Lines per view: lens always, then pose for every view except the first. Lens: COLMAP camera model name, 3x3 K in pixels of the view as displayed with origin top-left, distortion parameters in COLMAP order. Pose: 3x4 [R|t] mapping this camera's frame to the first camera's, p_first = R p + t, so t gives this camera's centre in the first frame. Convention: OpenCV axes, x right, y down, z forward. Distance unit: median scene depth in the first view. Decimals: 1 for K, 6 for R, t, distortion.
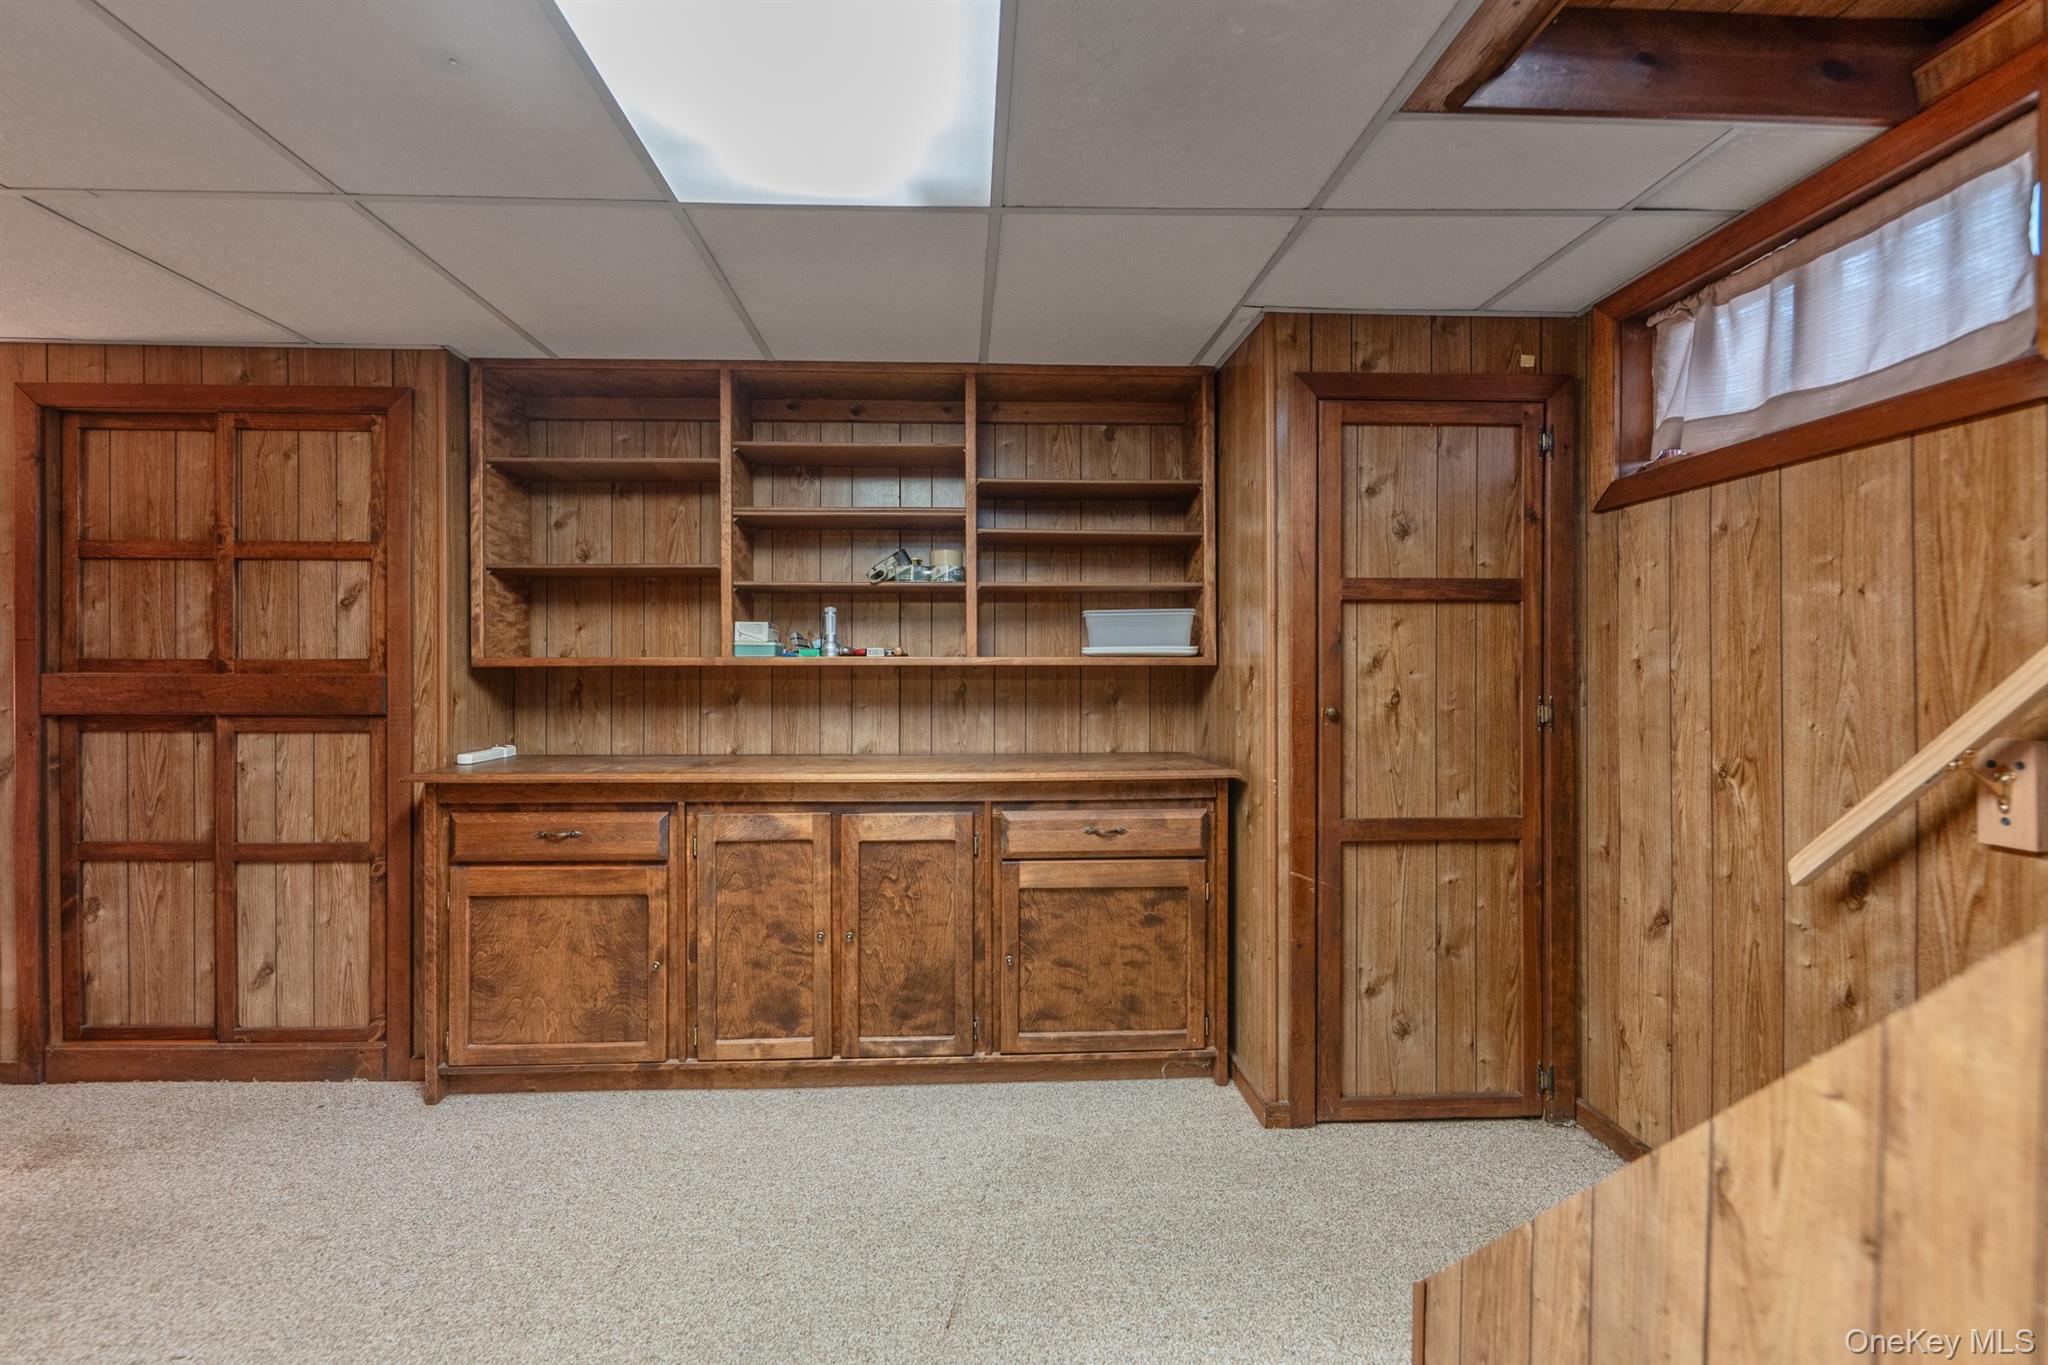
lens RADIAL K [[855.6, 0, 982.8], [0, 855.6, 671.5], [0, 0, 1]] dist [-0.000357, -0.000115]
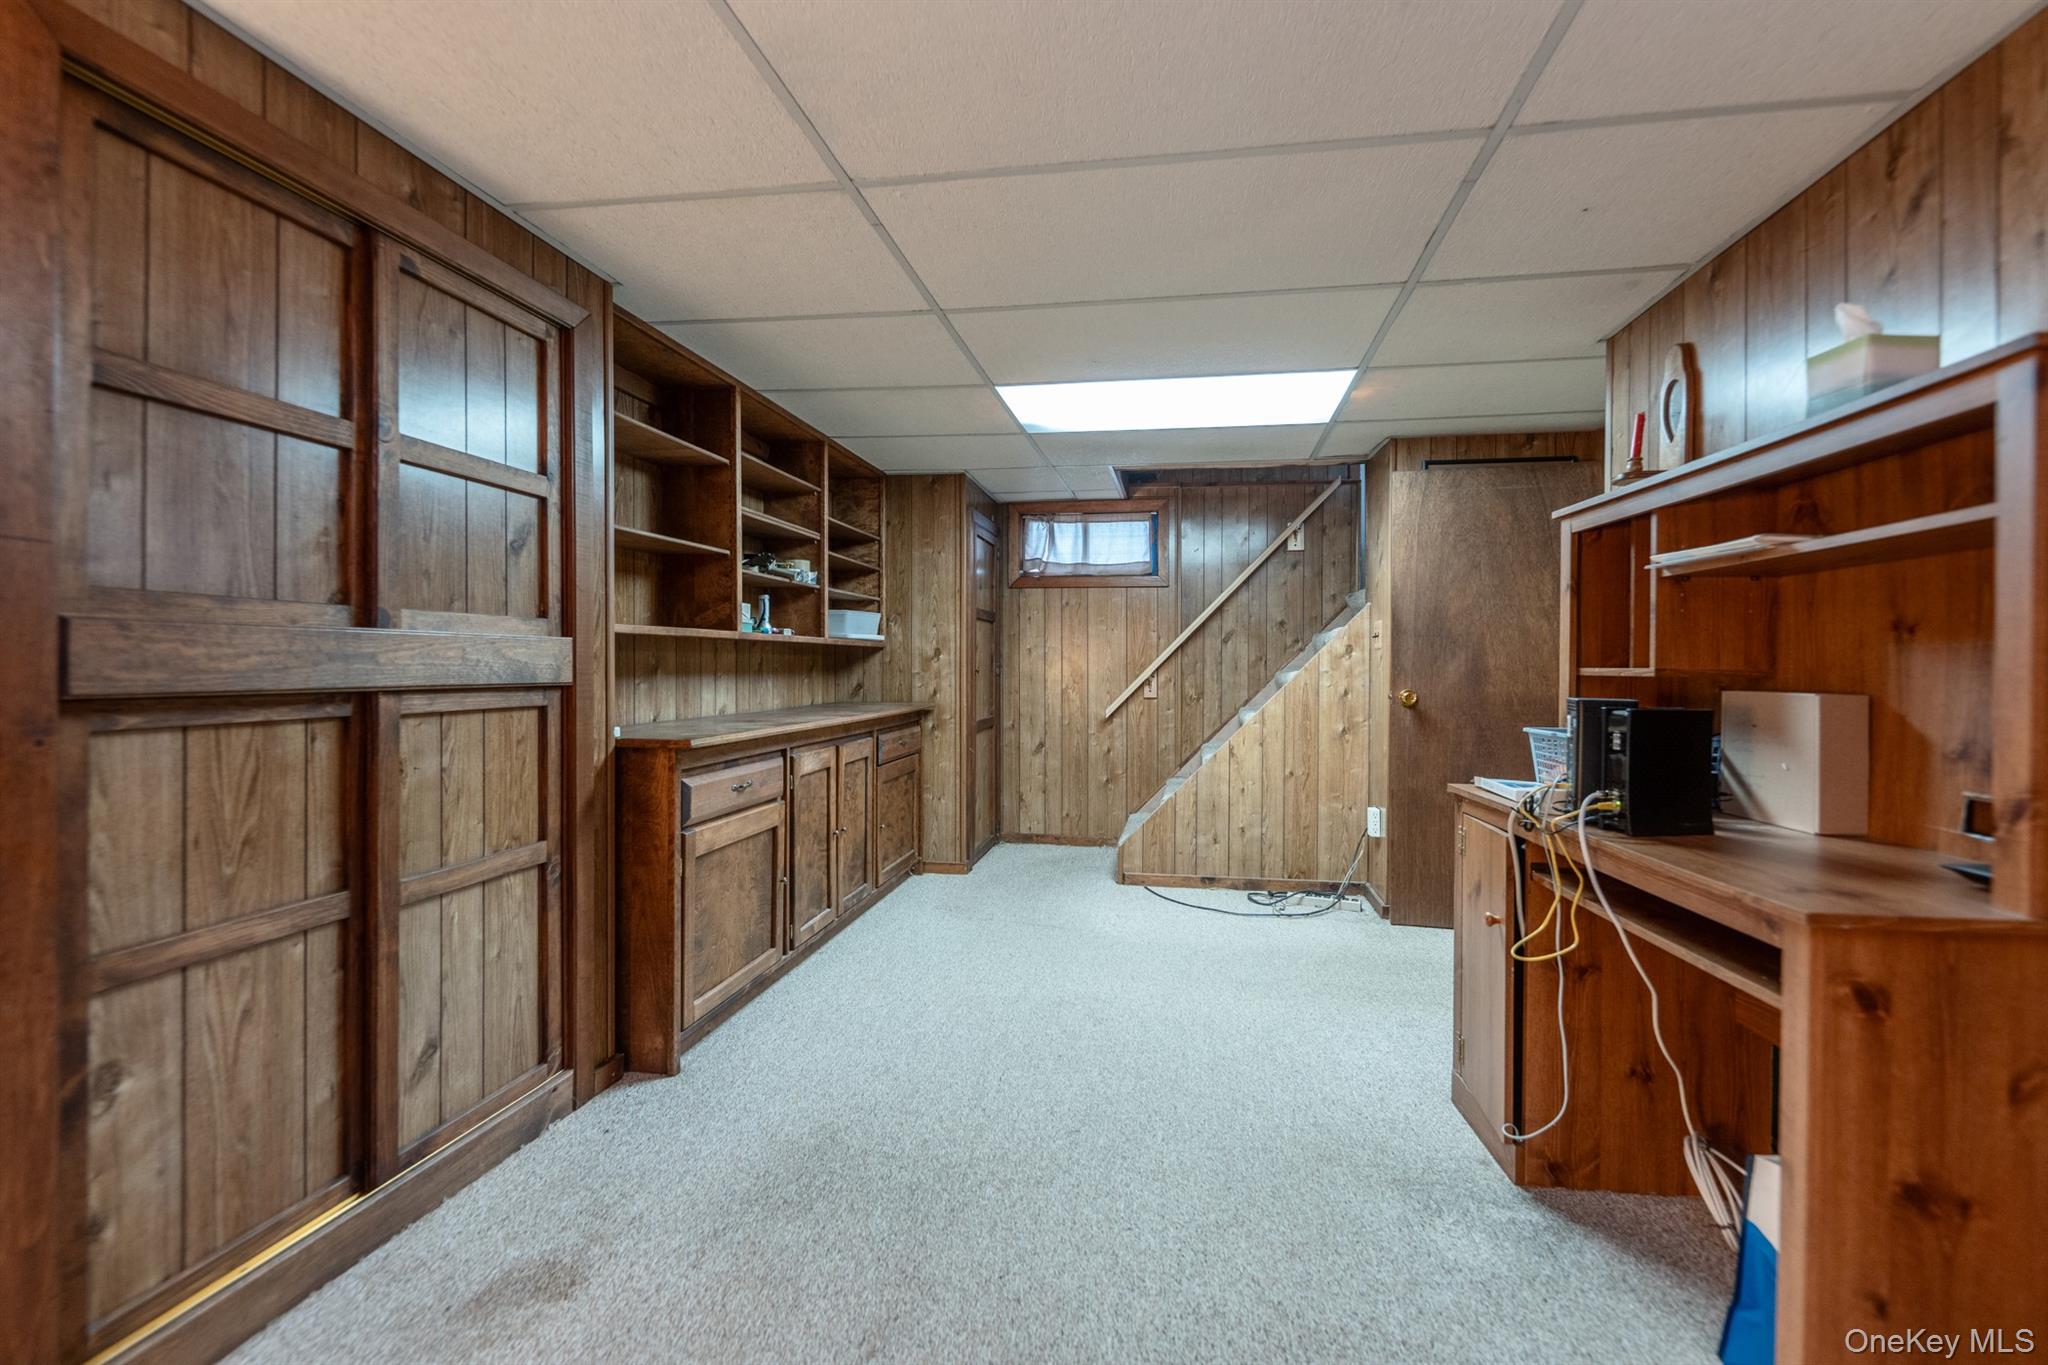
lens RADIAL K [[885.1, 0, 1053.3], [0, 885.1, 665.8], [0, 0, 1]] dist [-0.000281, -0.000115]
pose [[0.174506, 0.000264, 0.984656, -1.927537], [-0.001897, 0.999998, 0.000068, 0.039250], [-0.984654, -0.001879, 0.174506, 0.479639]]
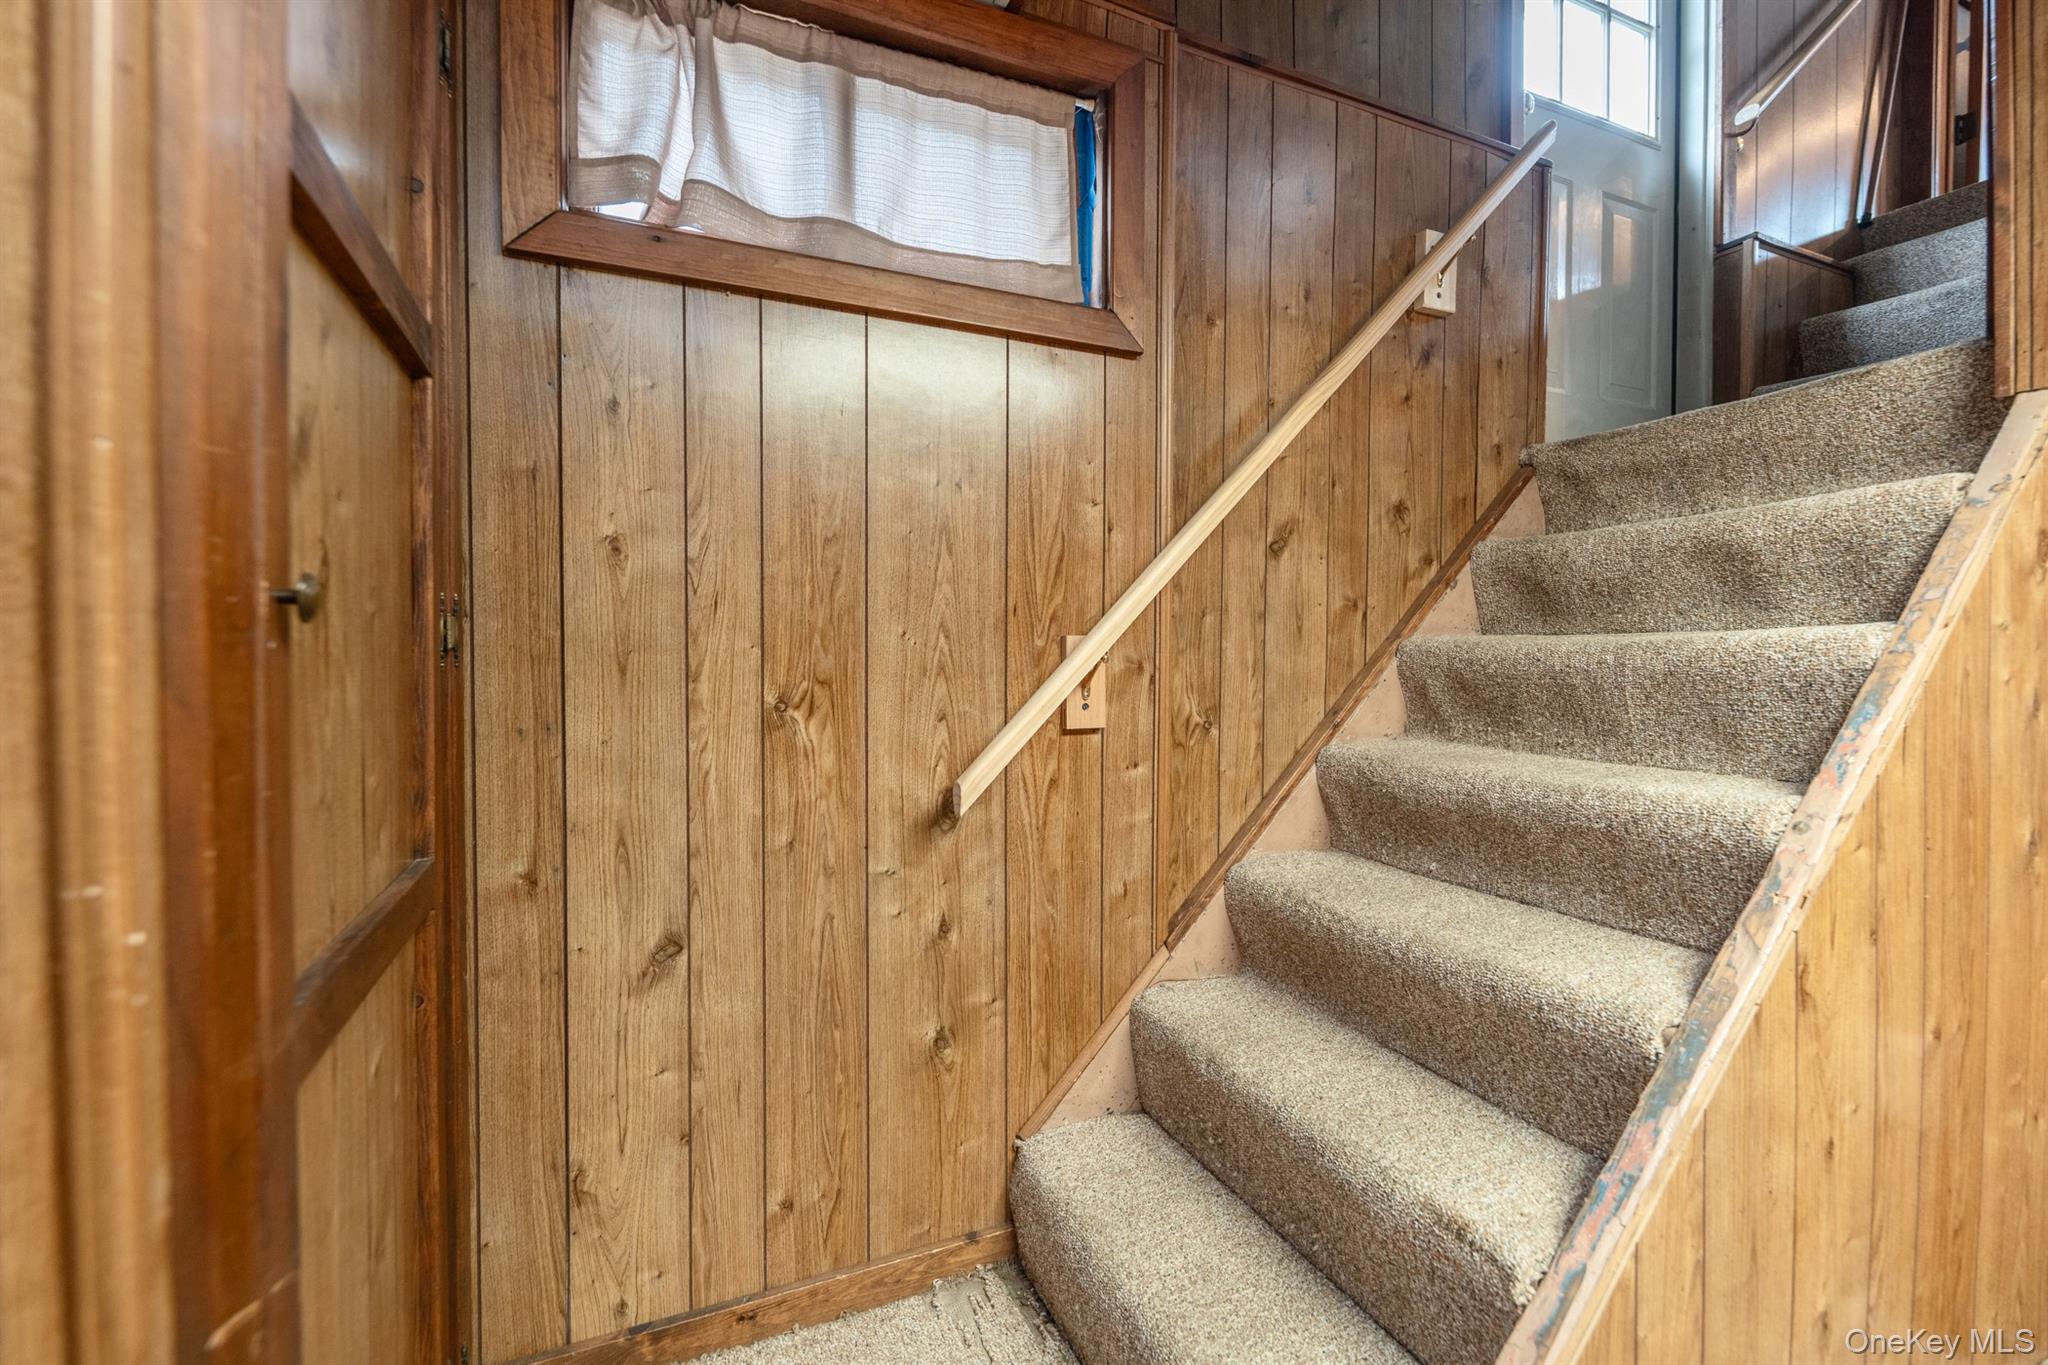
lens RADIAL K [[885.1, 0, 1053.3], [0, 885.1, 665.8], [0, 0, 1]] dist [-0.000281, -0.000115]
pose [[-0.404885, -0.020611, 0.914135, 0.080947], [-0.005289, 0.999782, 0.020199, 0.063677], [-0.914352, 0.003343, -0.404906, 1.006211]]
